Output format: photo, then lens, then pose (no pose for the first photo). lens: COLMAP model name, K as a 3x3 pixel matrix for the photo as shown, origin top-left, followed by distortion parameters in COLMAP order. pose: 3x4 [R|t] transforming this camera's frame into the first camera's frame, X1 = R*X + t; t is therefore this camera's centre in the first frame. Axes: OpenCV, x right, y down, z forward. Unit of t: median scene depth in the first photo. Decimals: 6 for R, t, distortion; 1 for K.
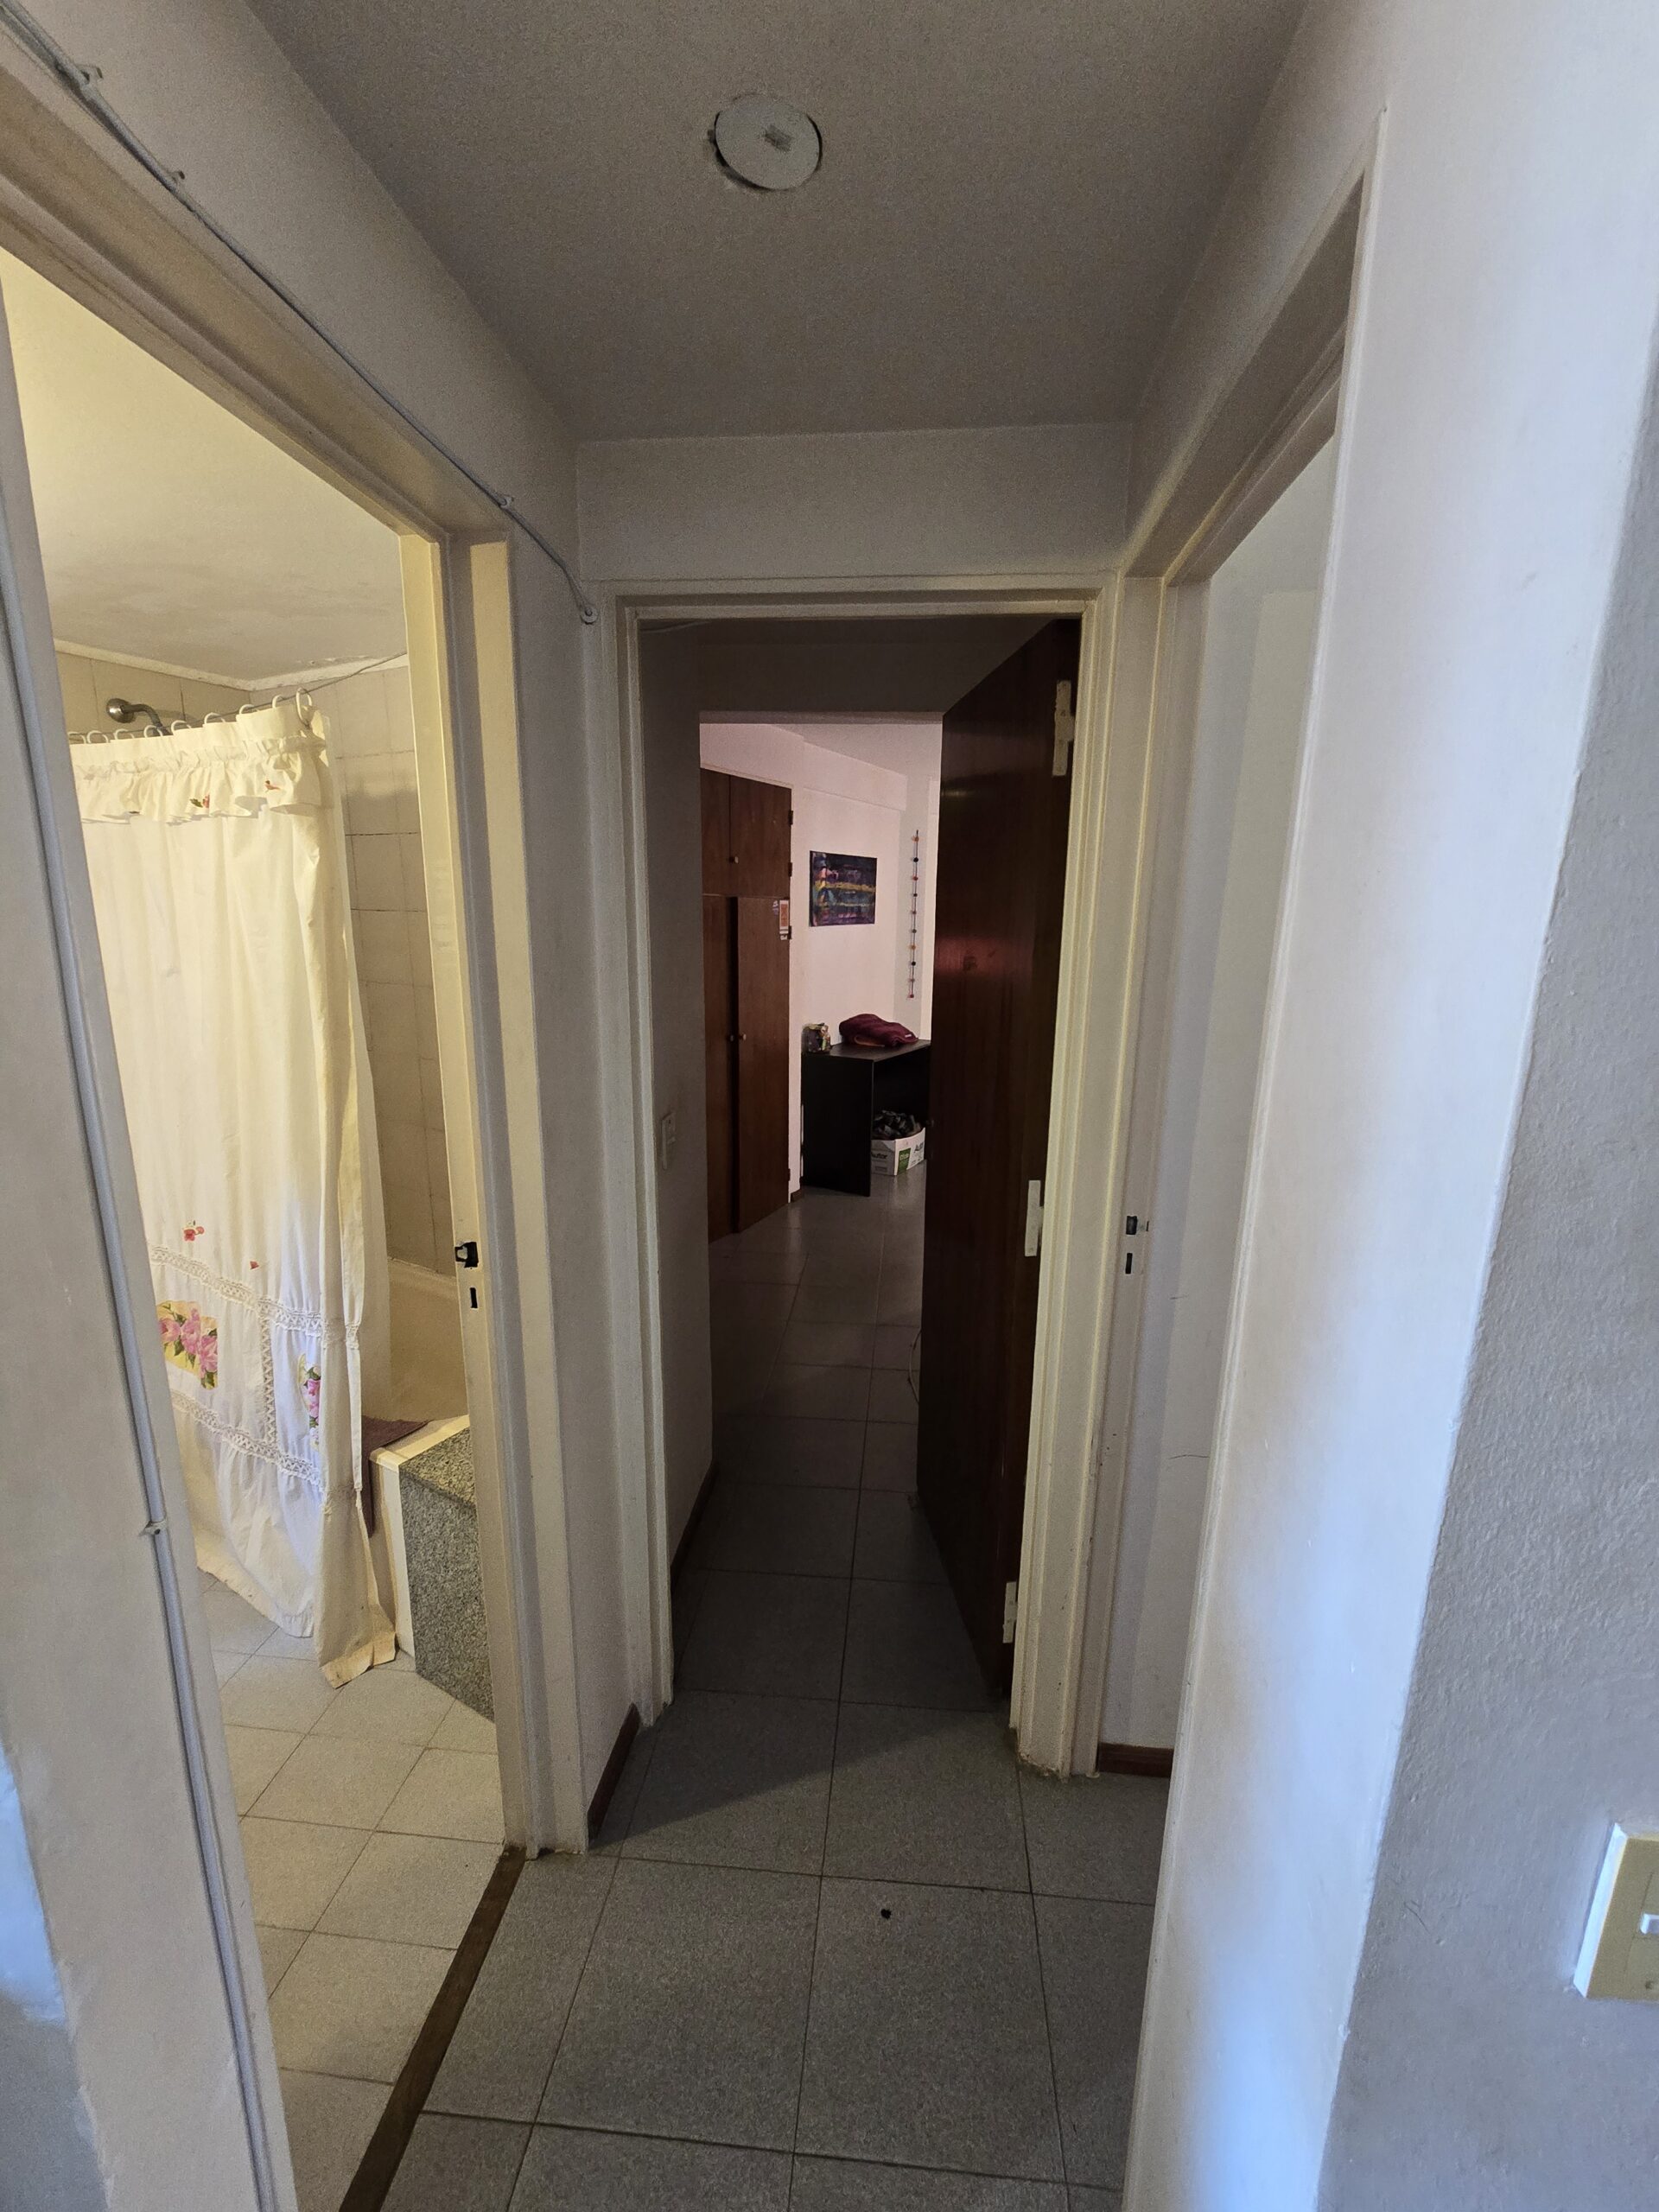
lens RADIAL K [[904.7, 0, 838.0], [0, 904.7, 1104.3], [0, 0, 1]] dist [0.000043, -0.001600]
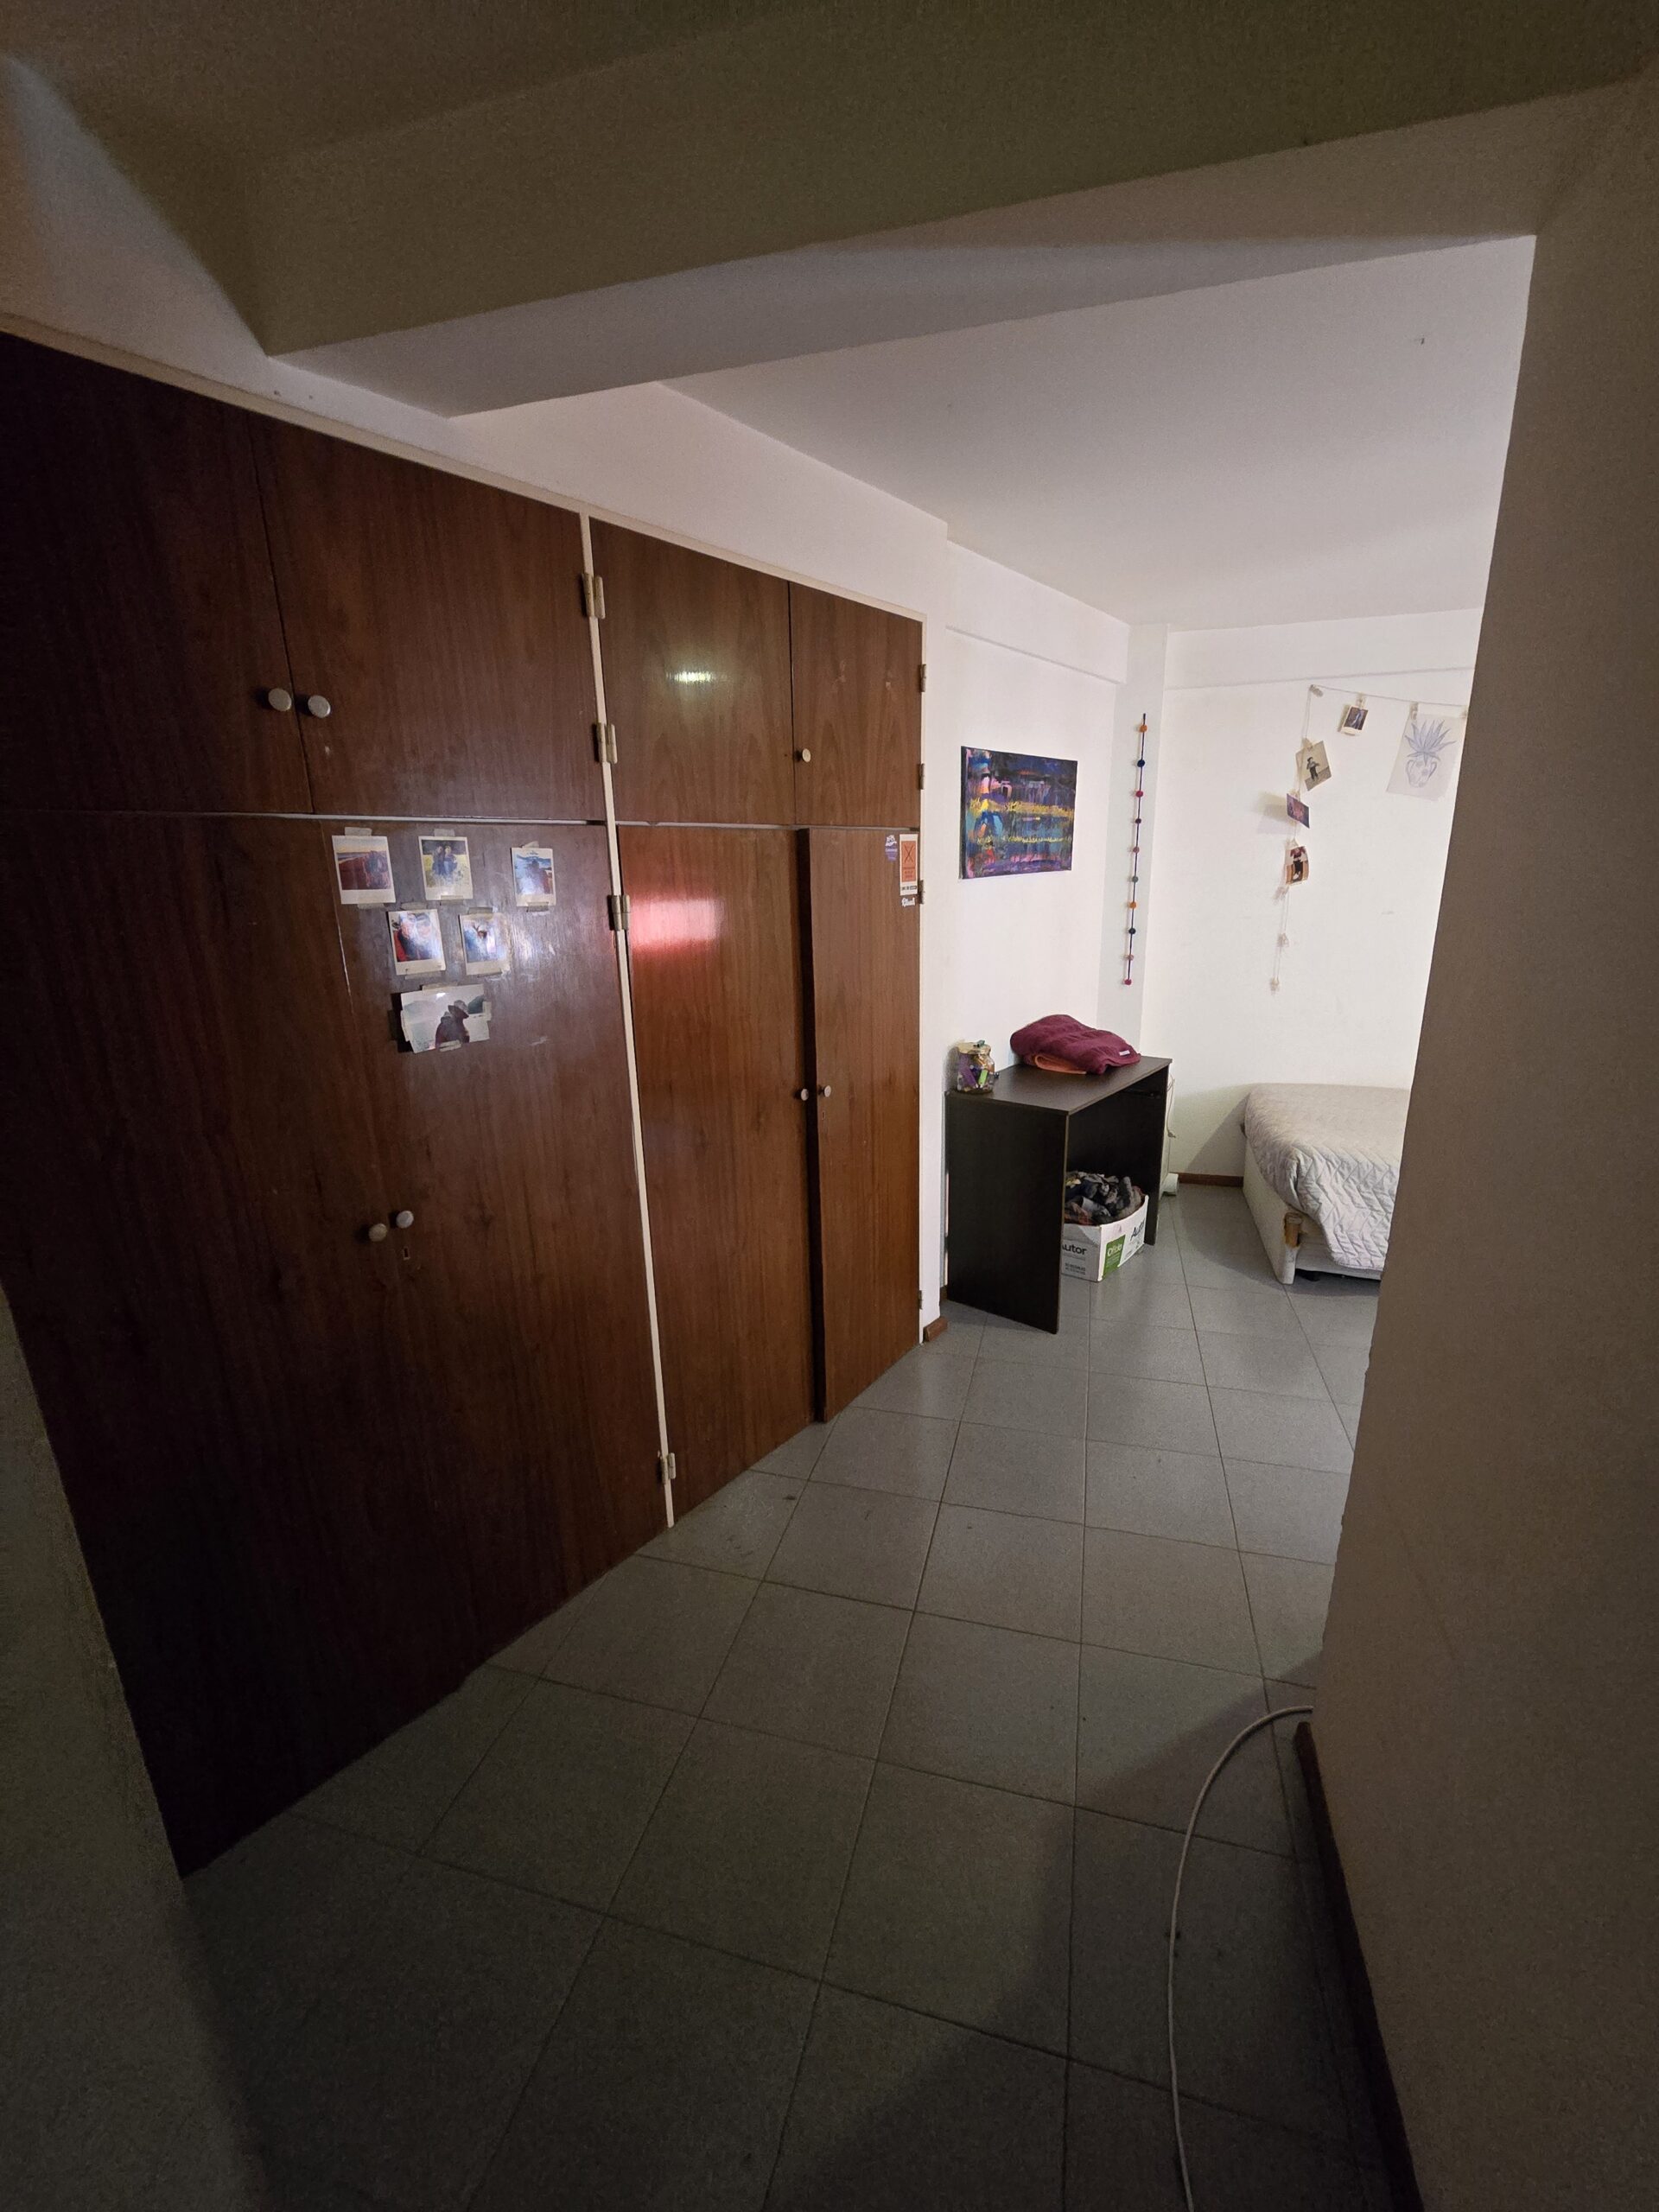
lens RADIAL K [[904.7, 0, 848.6], [0, 904.7, 1106.3], [0, 0, 1]] dist [0.000043, -0.001600]
pose [[0.982755, 0.013319, -0.184431, 0.007283], [-0.002933, 0.998400, 0.056467, -0.075763], [0.184888, -0.054953, 0.981222, 0.370345]]
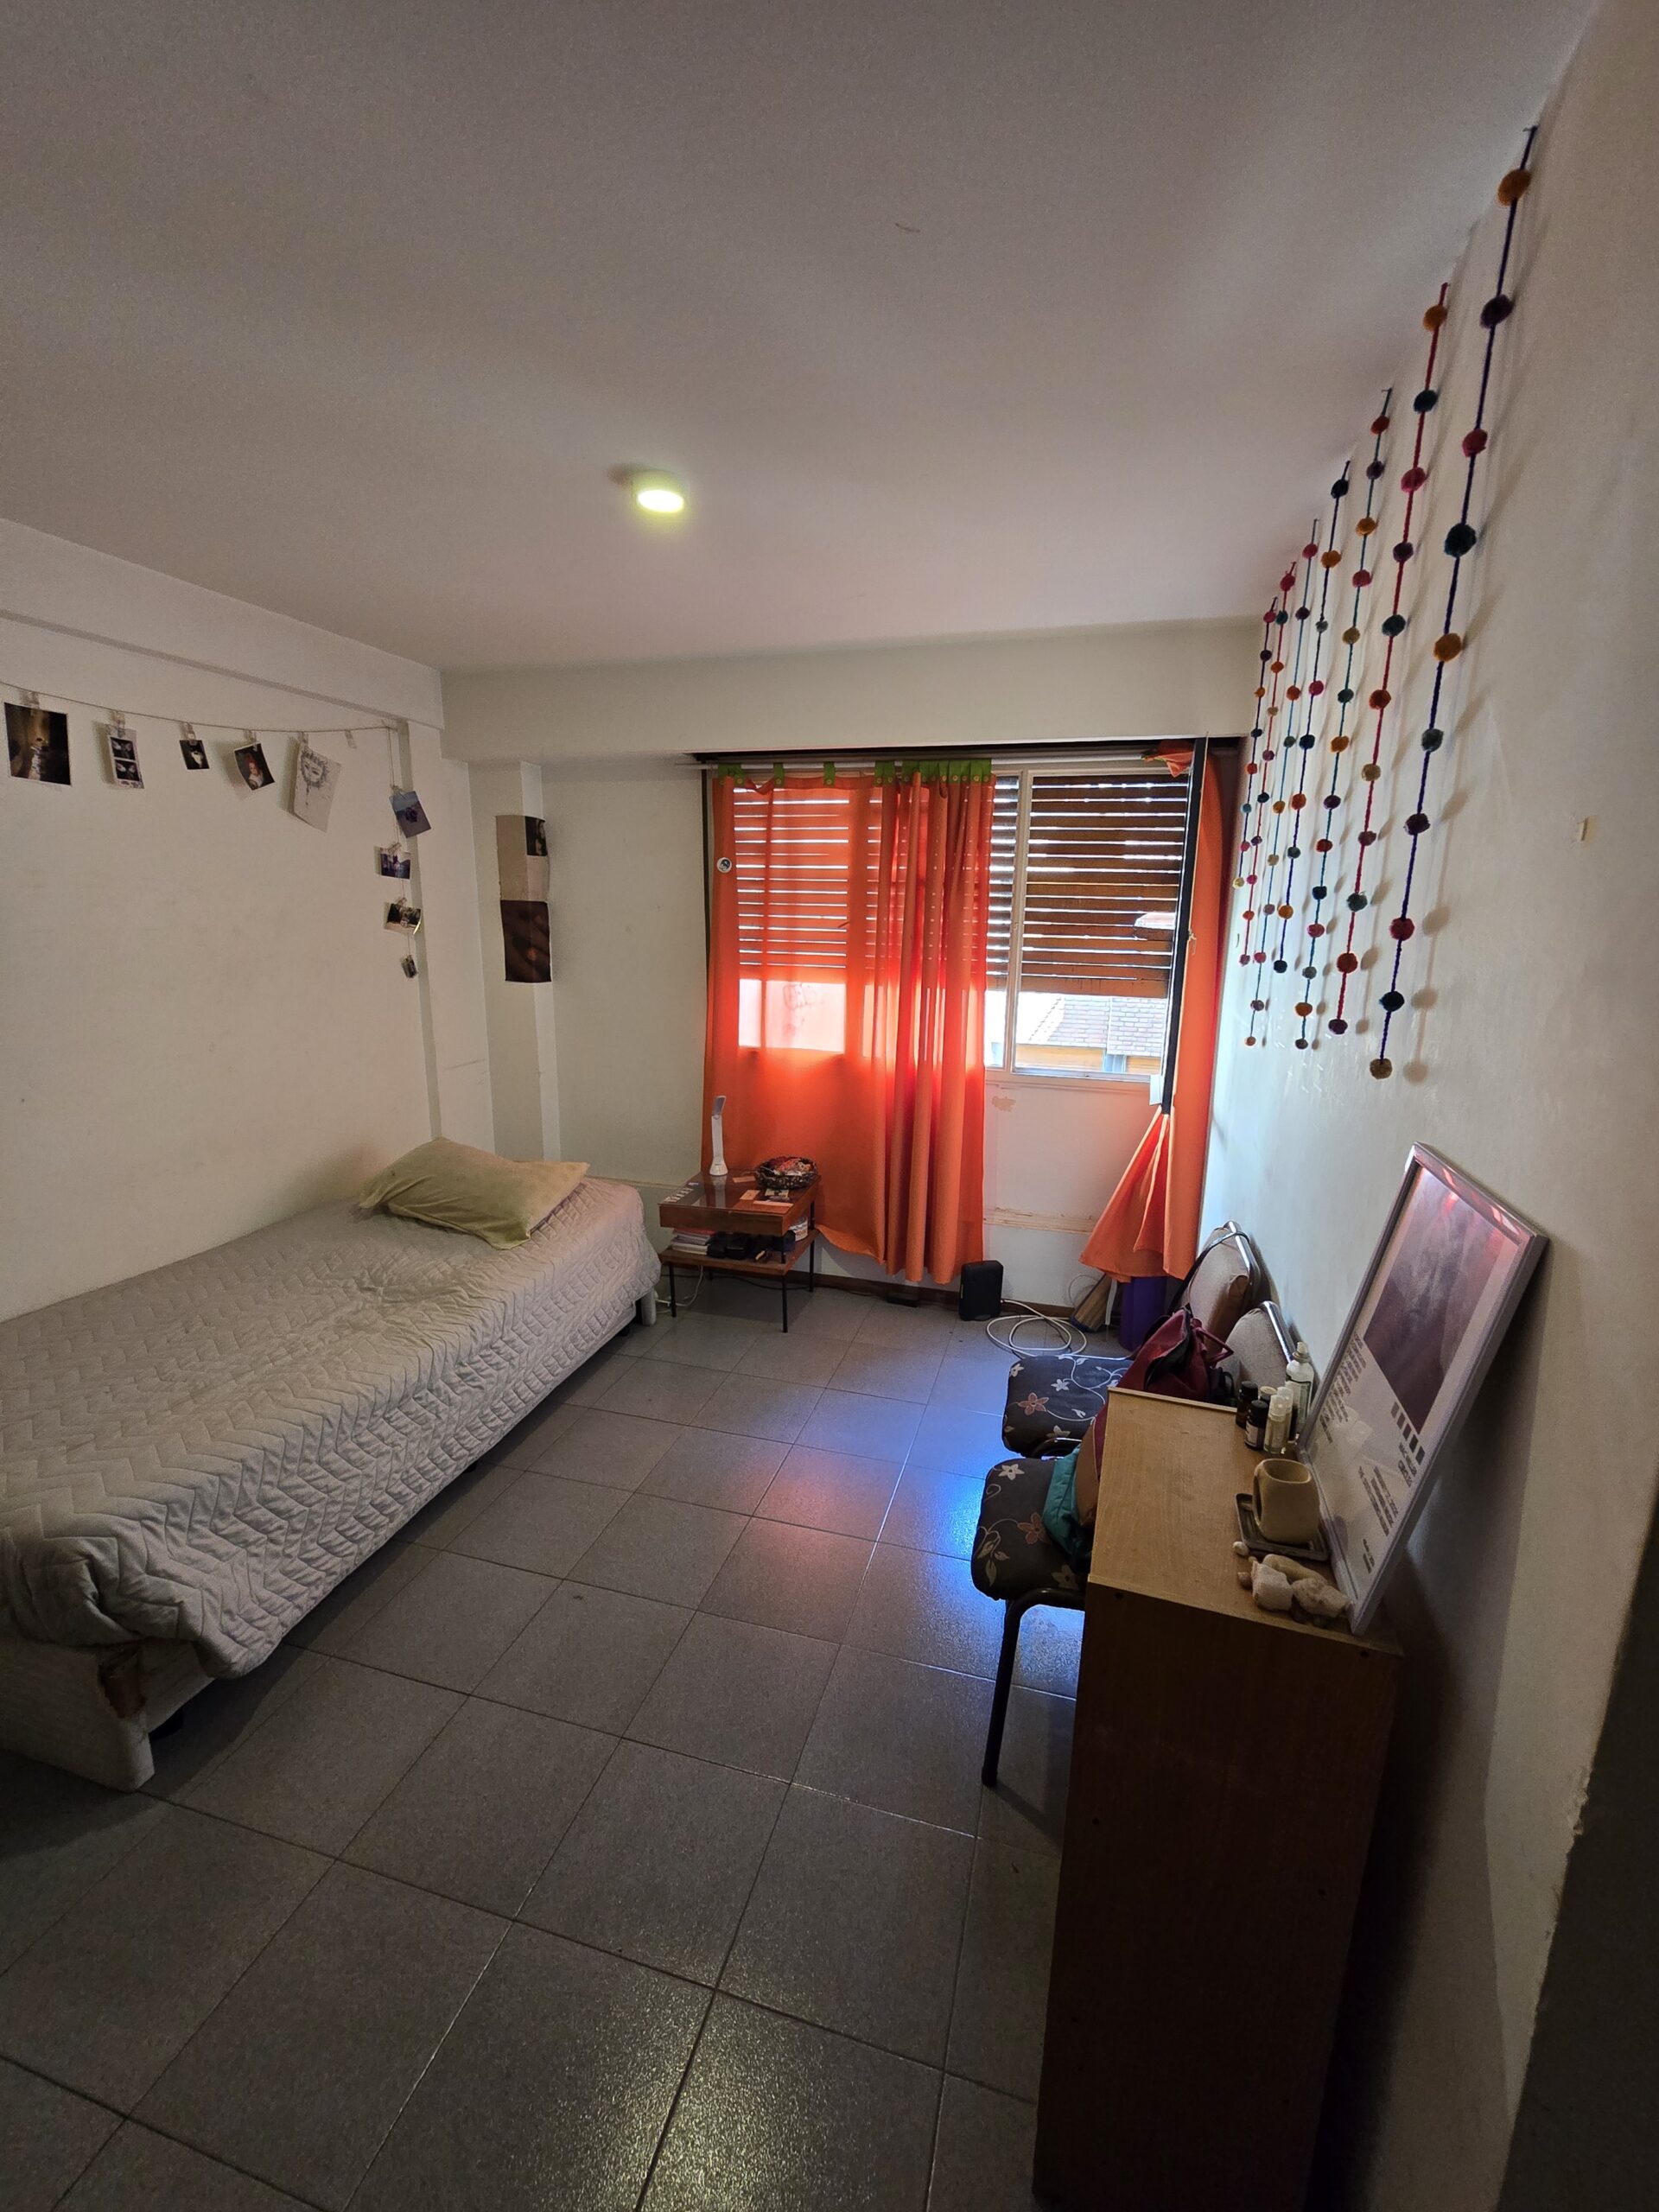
lens RADIAL K [[904.7, 0, 835.1], [0, 904.7, 1104.0], [0, 0, 1]] dist [0.000043, -0.001600]
pose [[0.185579, -0.220044, 0.957675, -0.018982], [0.191385, 0.964034, 0.184418, -0.196347], [-0.963811, 0.149061, 0.221017, 0.875427]]
